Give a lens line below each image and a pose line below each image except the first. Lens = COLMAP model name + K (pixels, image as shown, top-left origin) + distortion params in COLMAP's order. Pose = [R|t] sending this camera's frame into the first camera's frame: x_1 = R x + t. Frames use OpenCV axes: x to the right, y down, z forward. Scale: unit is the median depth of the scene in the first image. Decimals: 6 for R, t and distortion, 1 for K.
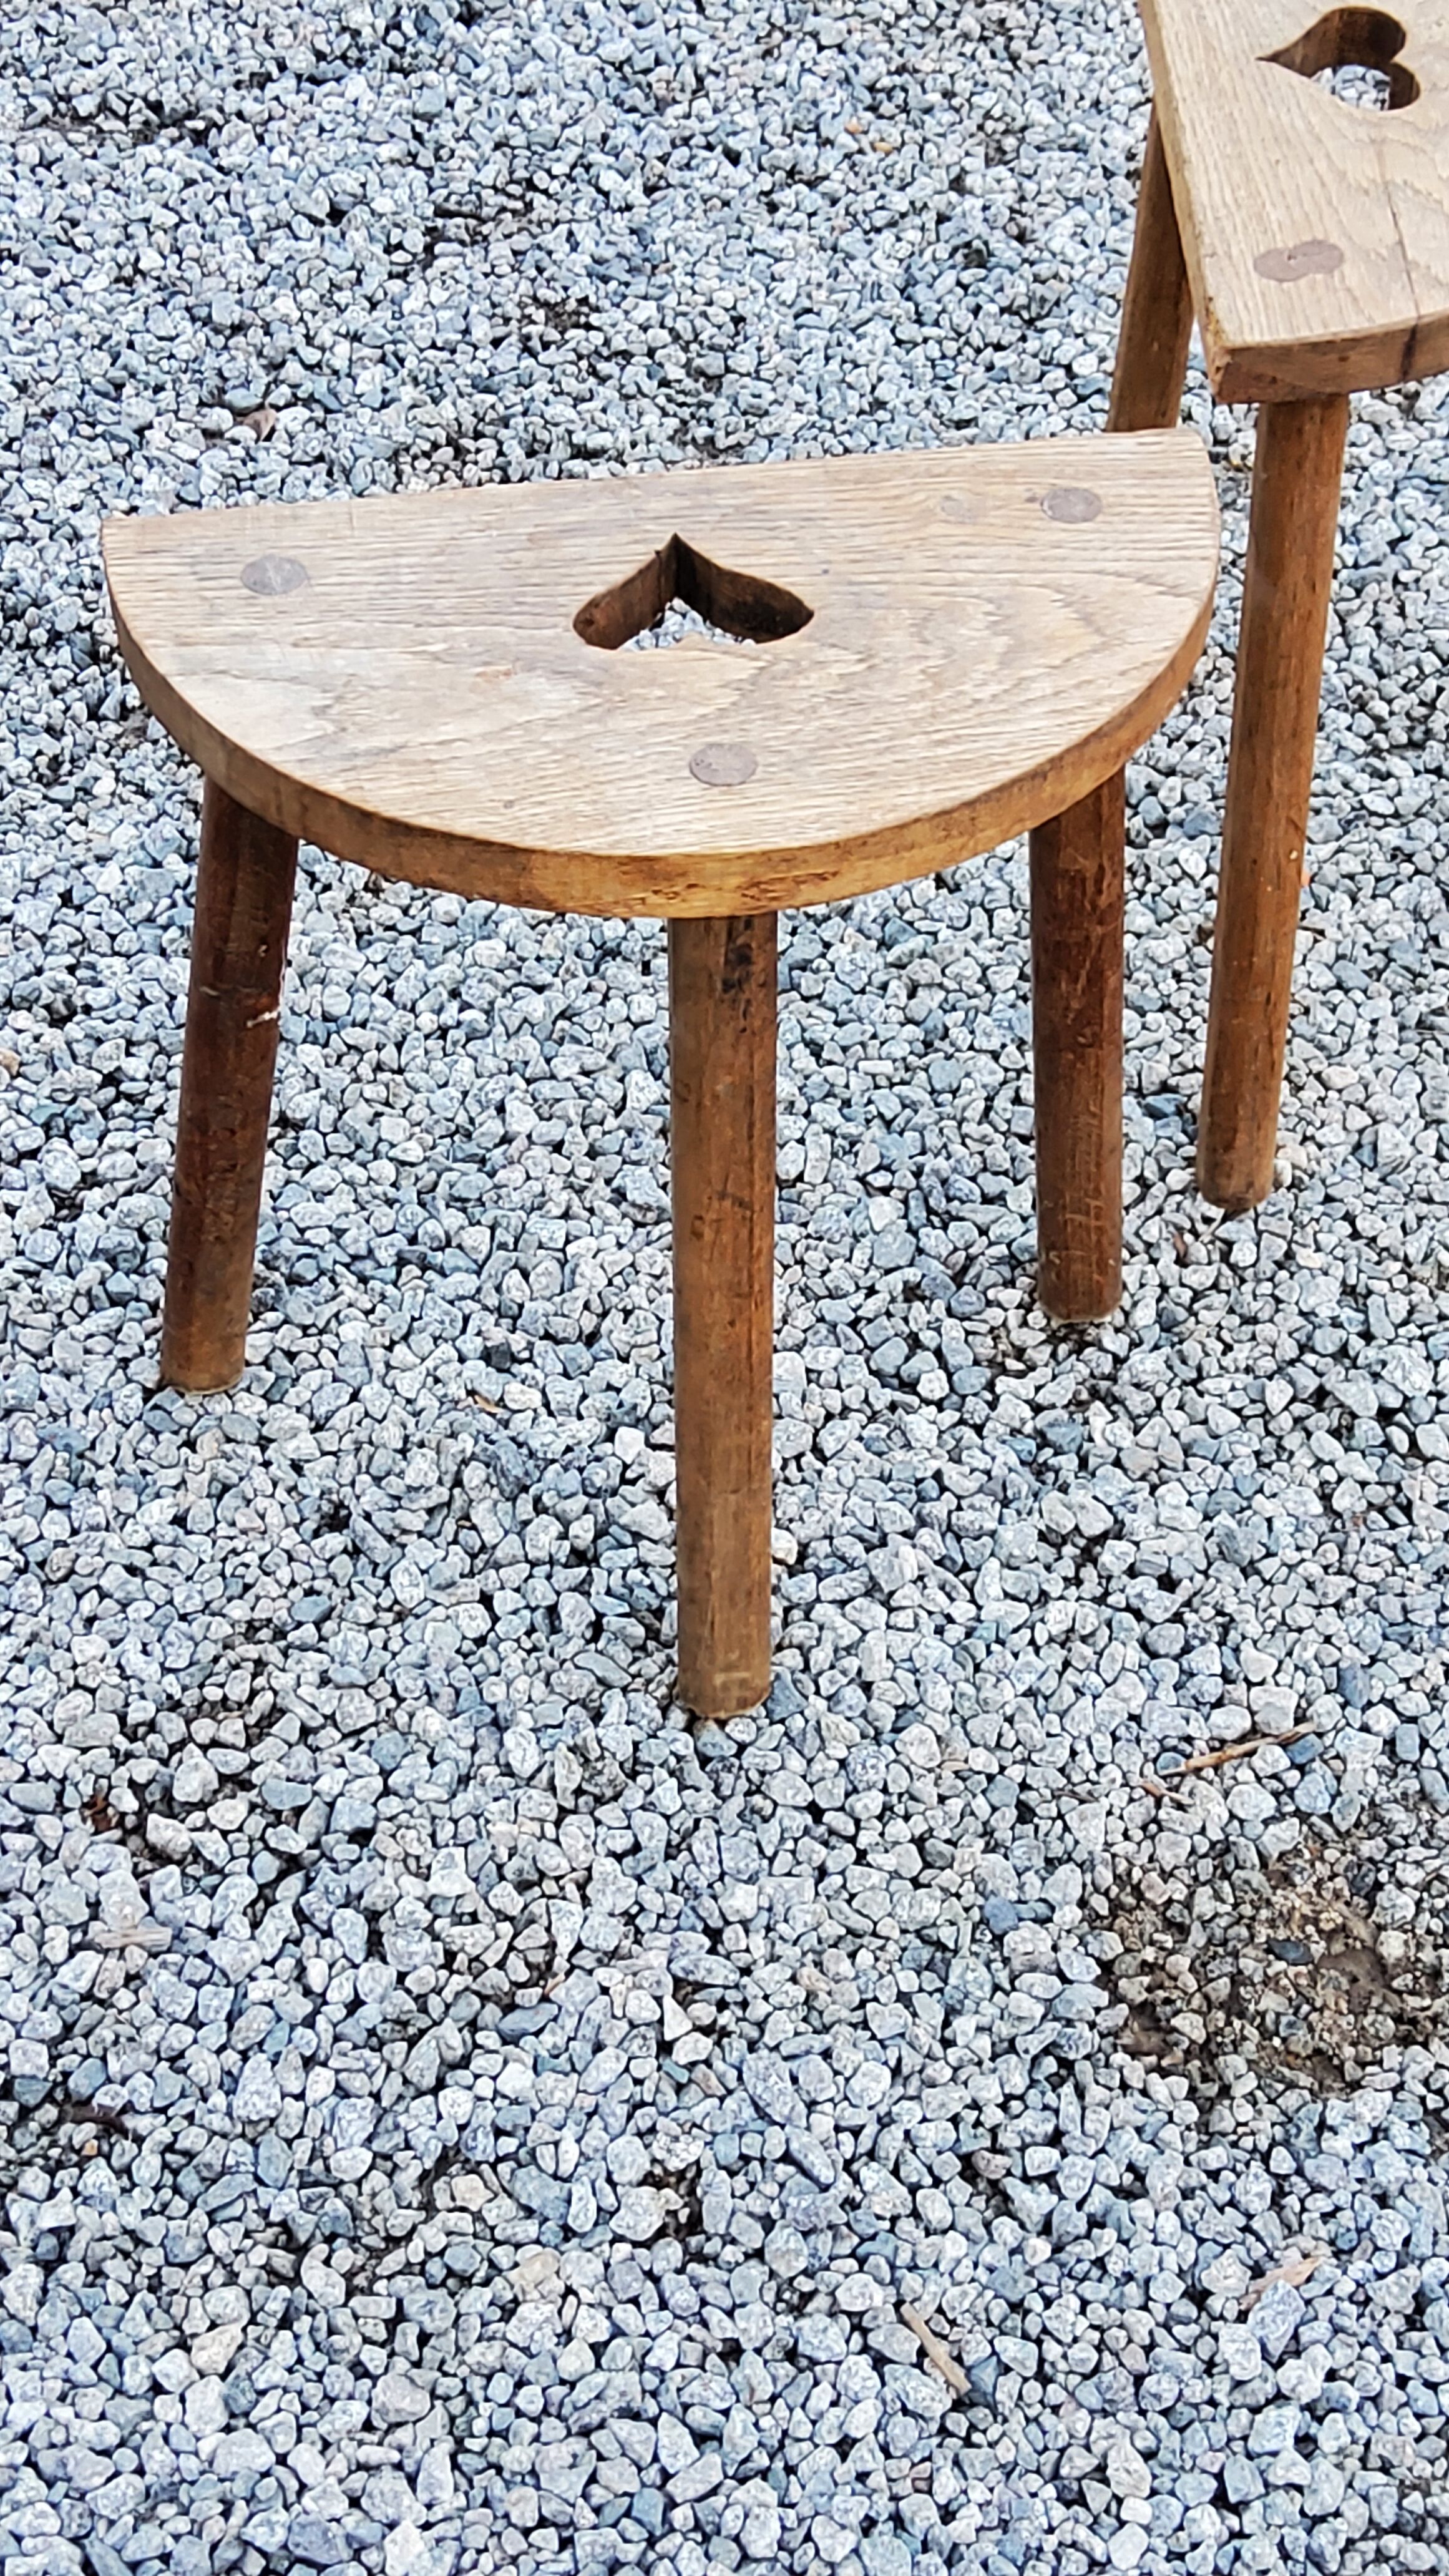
lens RADIAL K [[3765.5, 0, 706.7], [0, 3765.5, 1273.1], [0, 0, 1]] dist [0.109909, 0.000000]
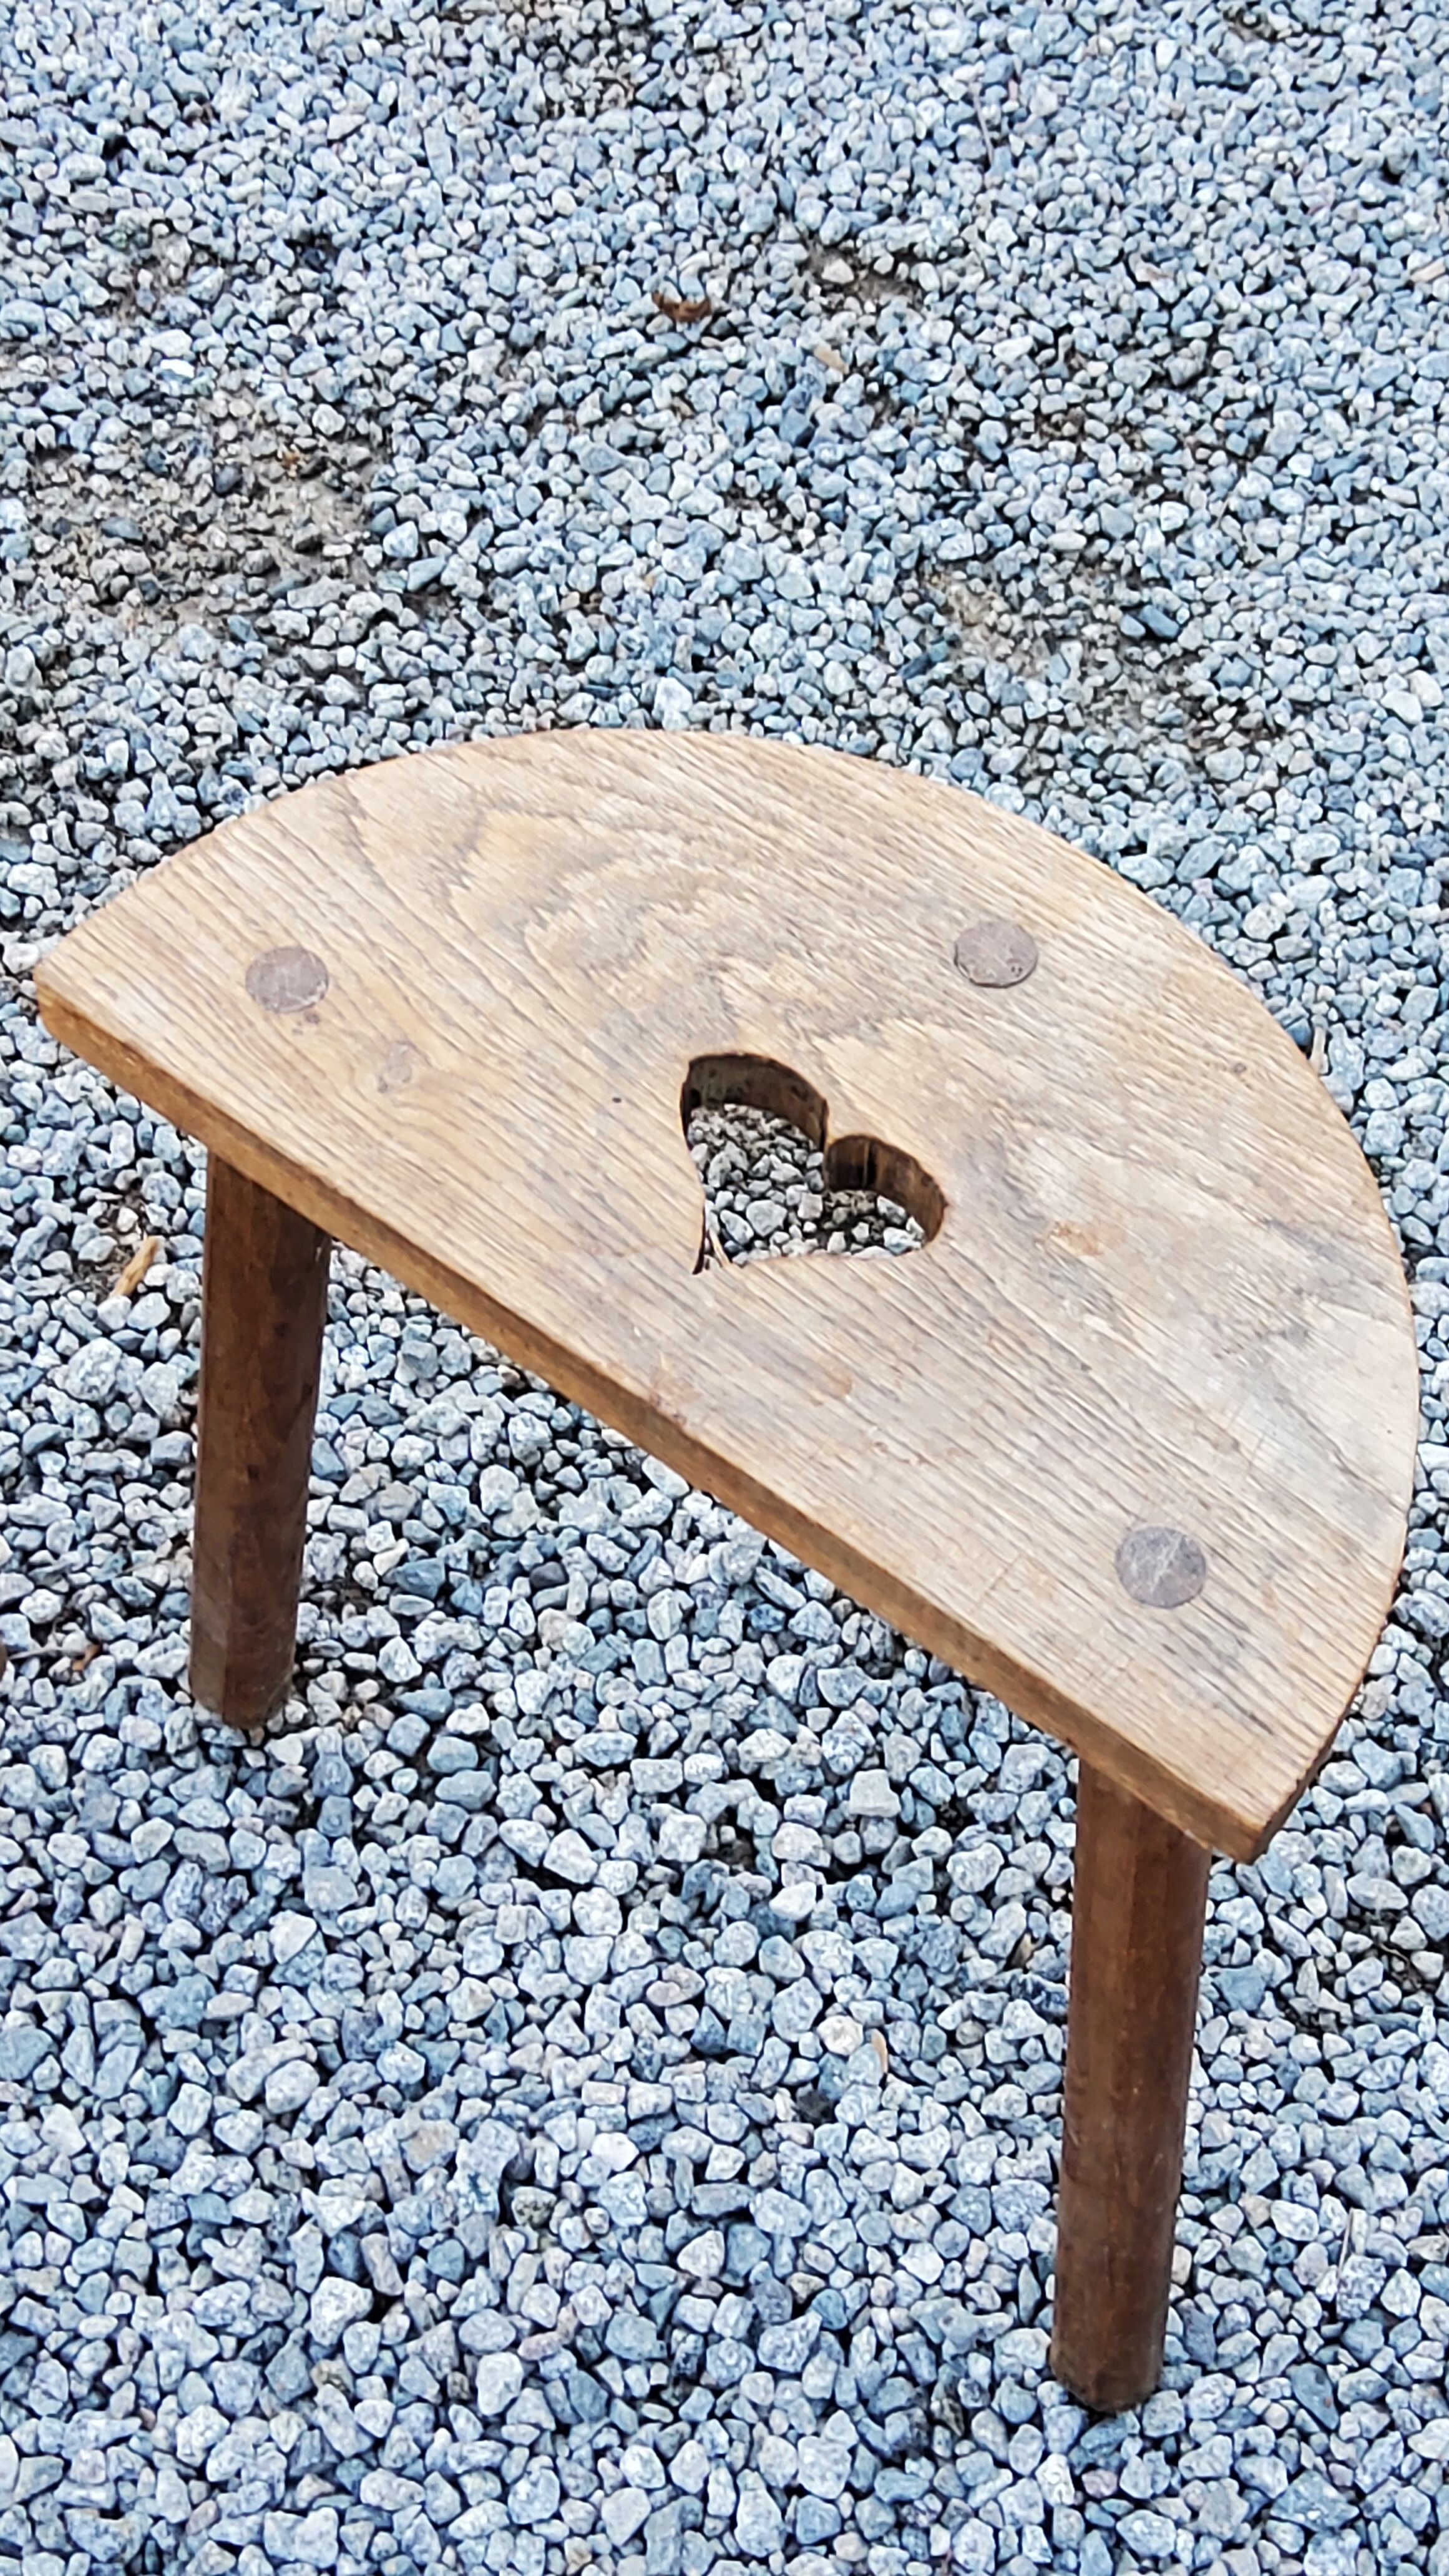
lens RADIAL K [[3765.5, 0, 778.9], [0, 3765.5, 1314.2], [0, 0, 1]] dist [0.109909, 0.000000]
pose [[-0.697819, -0.630444, 0.339984, -0.217098], [0.502668, -0.092893, 0.859474, -0.651869], [-0.510268, 0.770656, 0.381727, 0.584637]]
